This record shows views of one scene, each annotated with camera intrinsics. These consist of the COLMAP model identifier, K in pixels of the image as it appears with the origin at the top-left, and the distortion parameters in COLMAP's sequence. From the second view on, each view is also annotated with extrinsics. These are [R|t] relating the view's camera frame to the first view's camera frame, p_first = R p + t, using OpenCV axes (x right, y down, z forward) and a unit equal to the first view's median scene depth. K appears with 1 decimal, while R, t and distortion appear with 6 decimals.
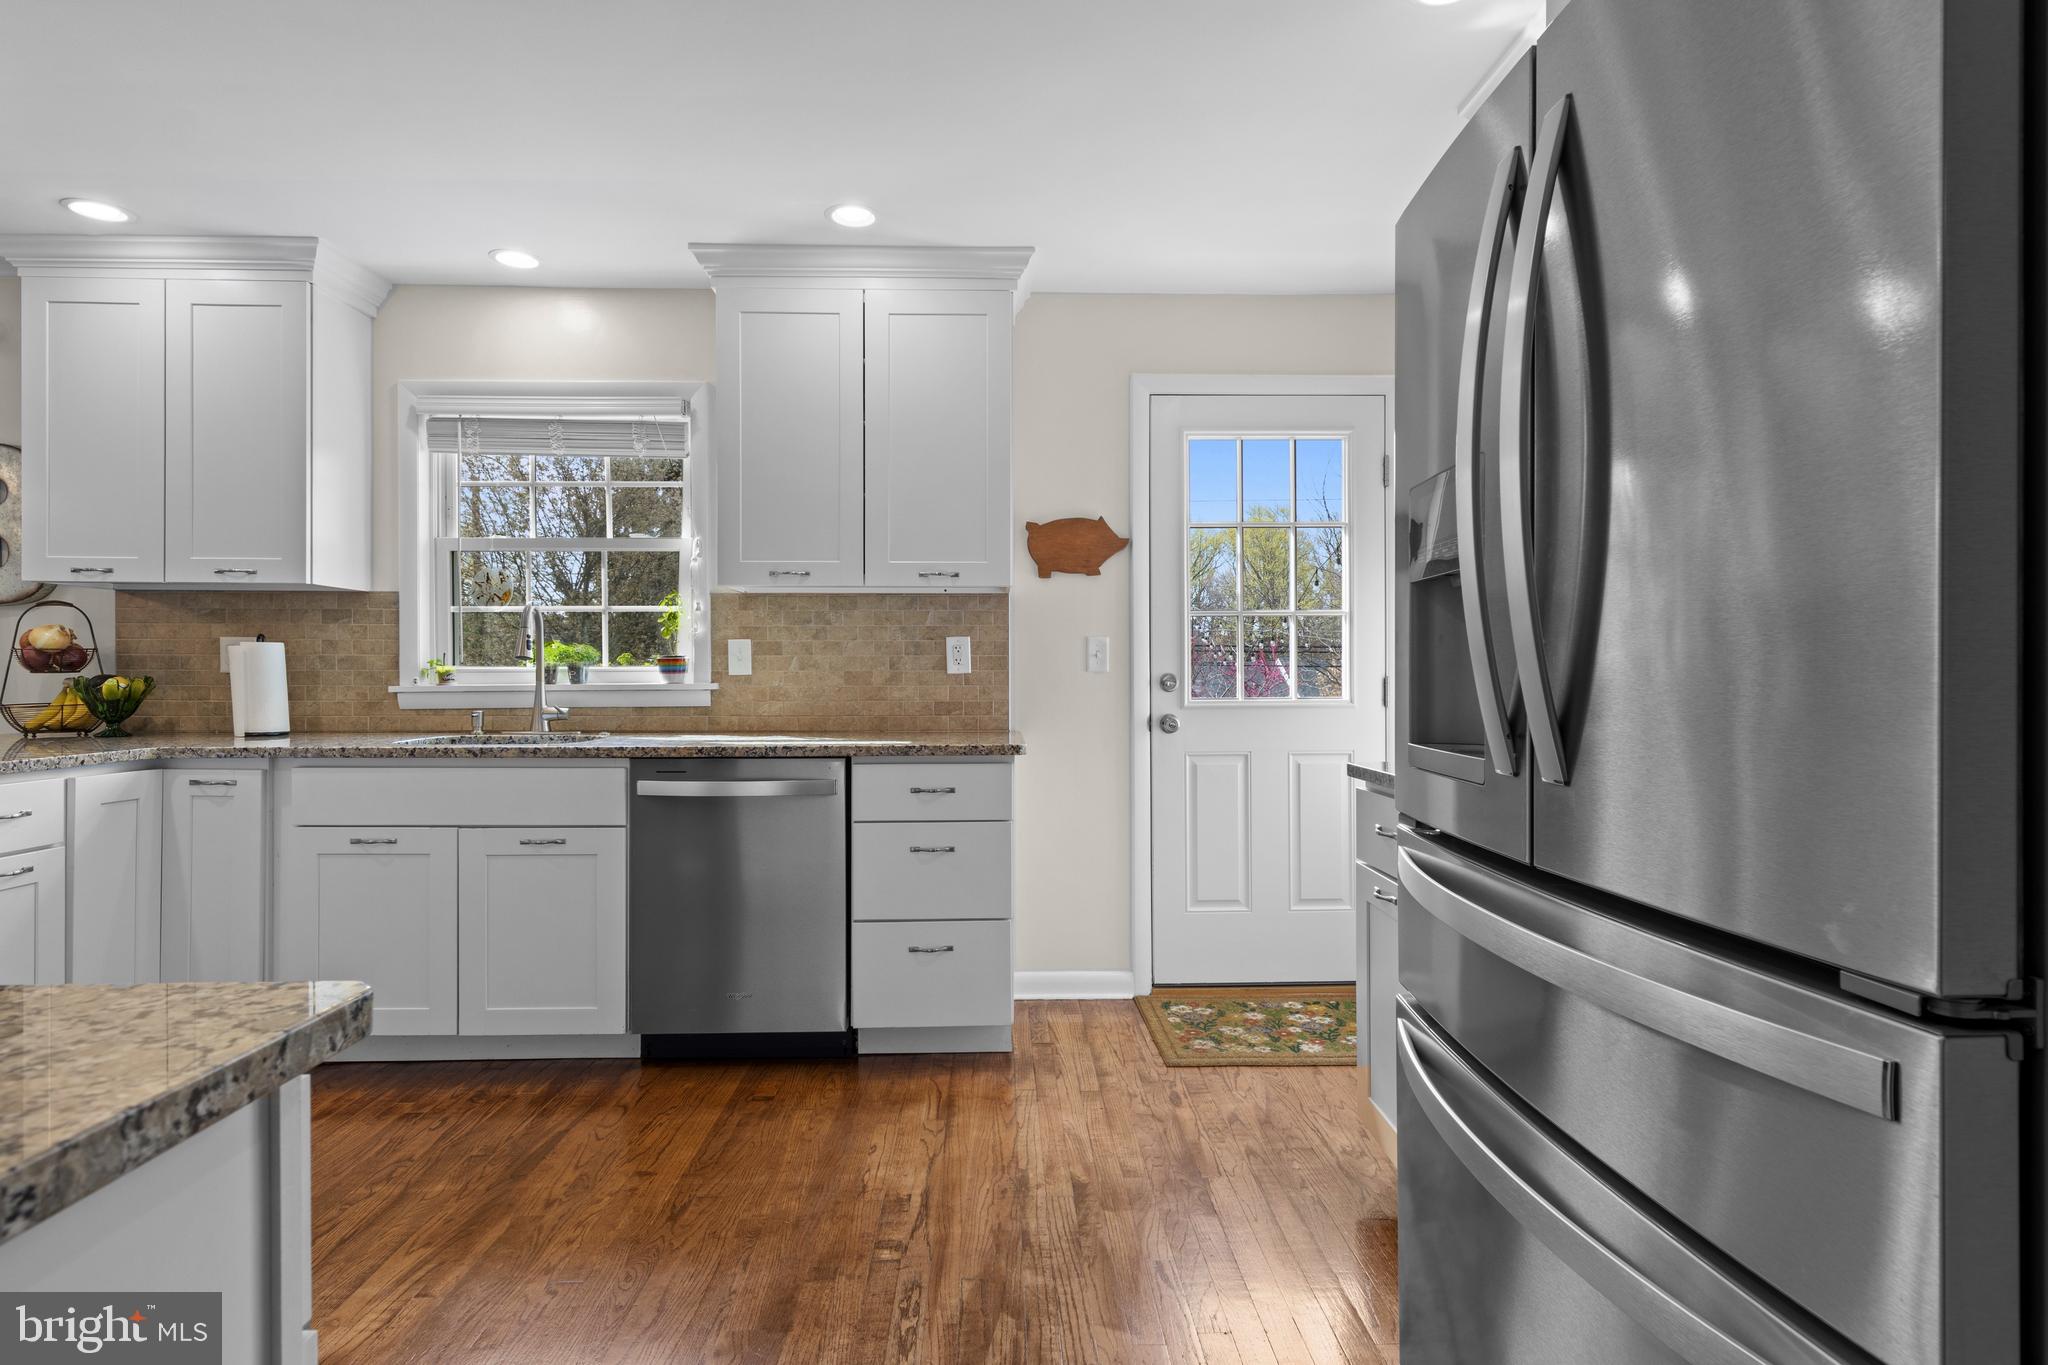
lens RADIAL K [[1047.0, 0, 1021.9], [0, 1047.0, 677.5], [0, 0, 1]] dist [0.015125, -0.005147]
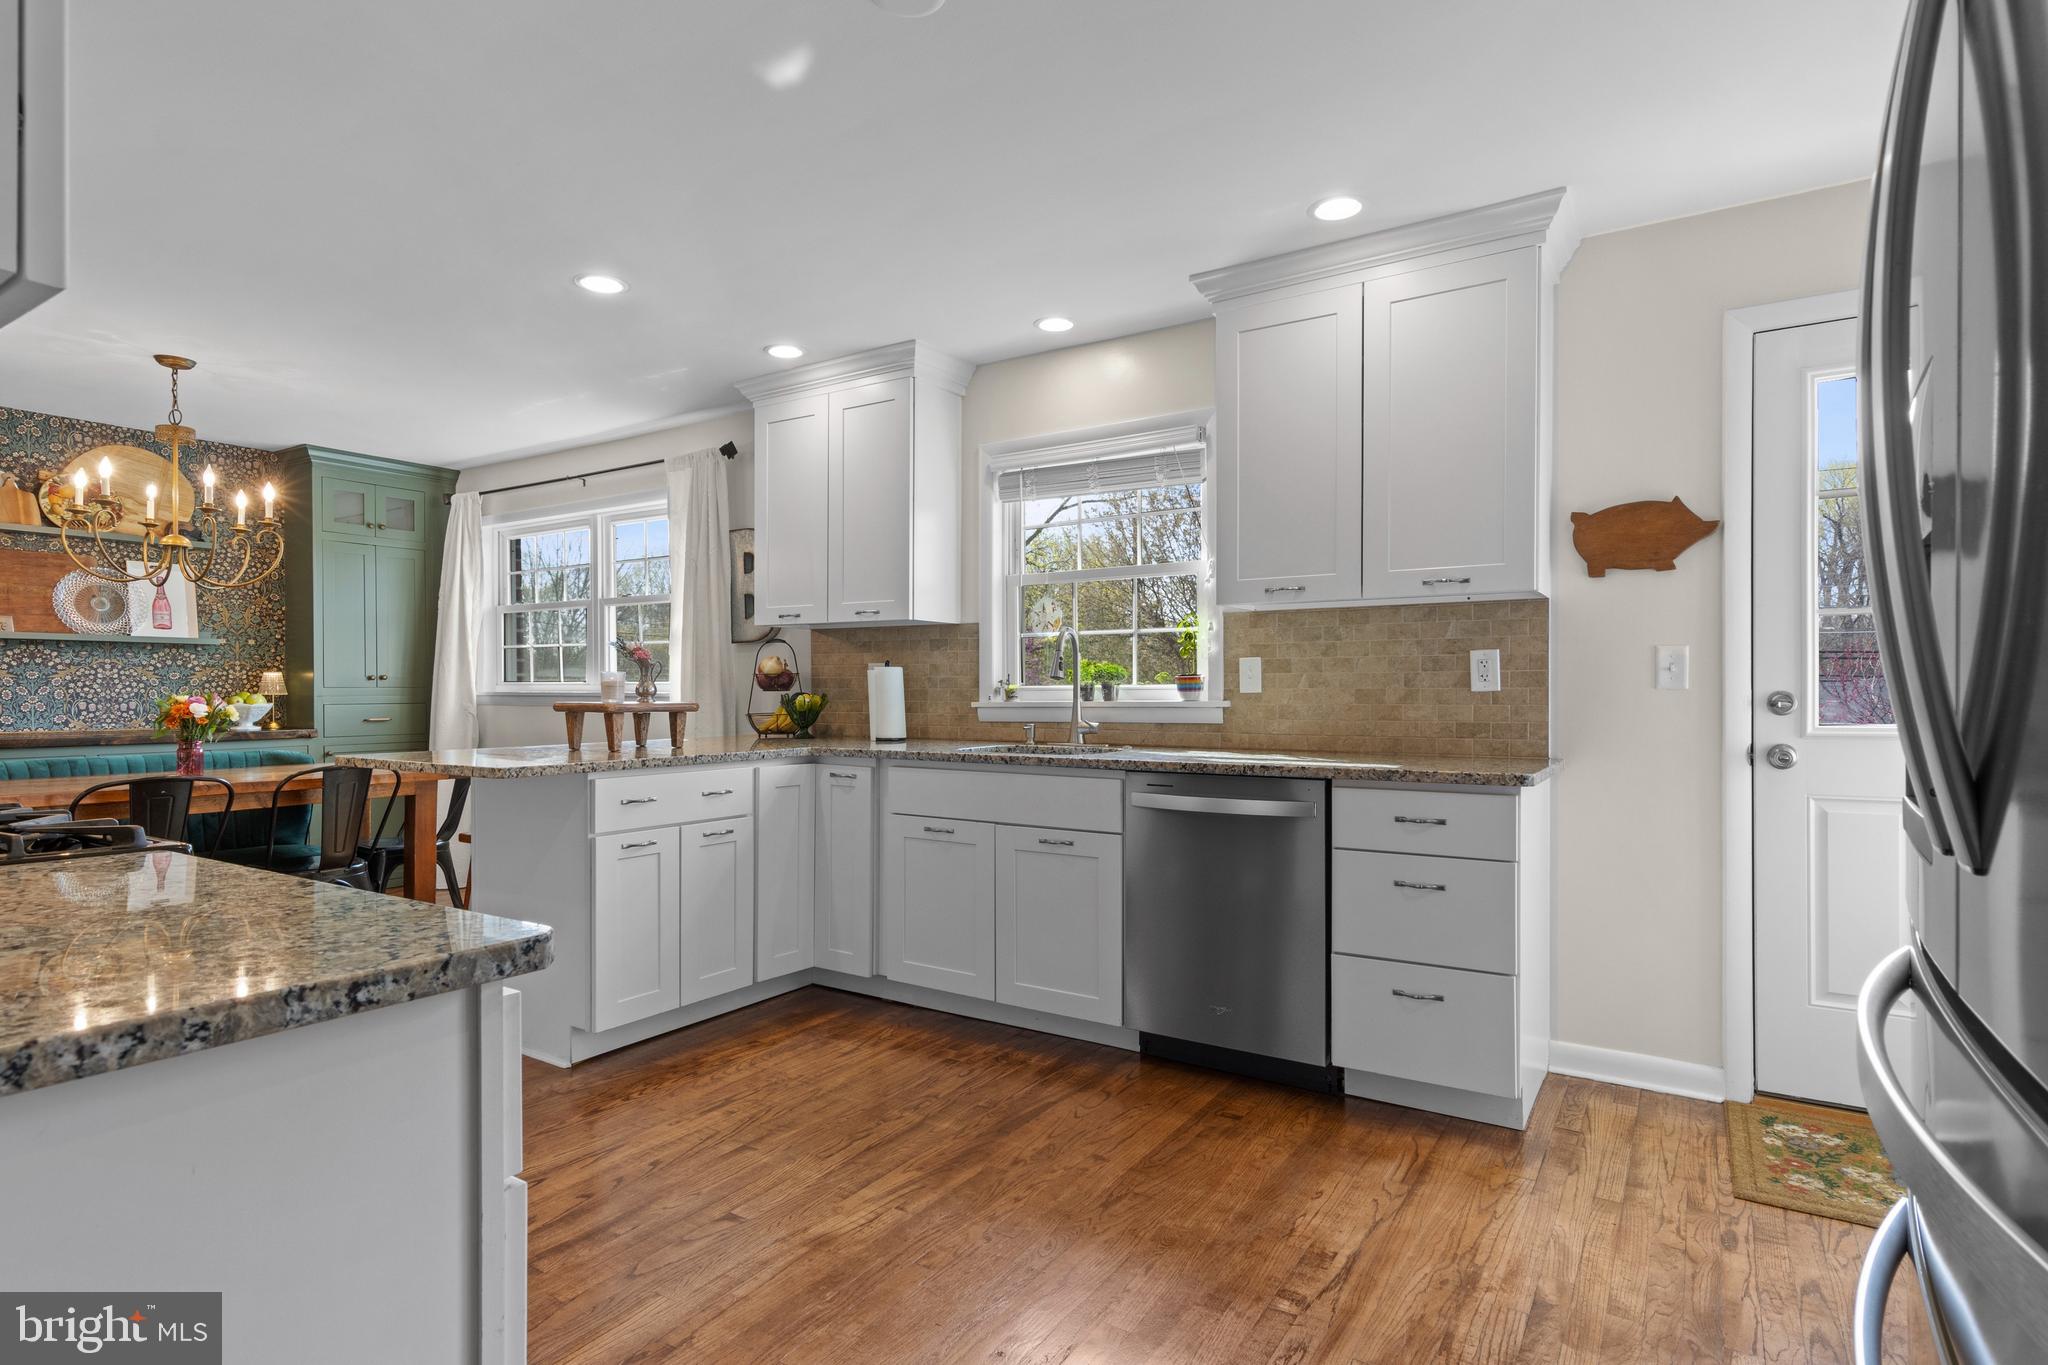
lens RADIAL K [[1047.0, 0, 1024.0], [0, 1047.0, 697.2], [0, 0, 1]] dist [0.015125, -0.005147]
pose [[0.825544, 0.002983, -0.564330, 0.130551], [-0.001332, 0.999994, 0.003338, -0.001520], [0.564337, -0.002004, 0.825542, 0.052739]]
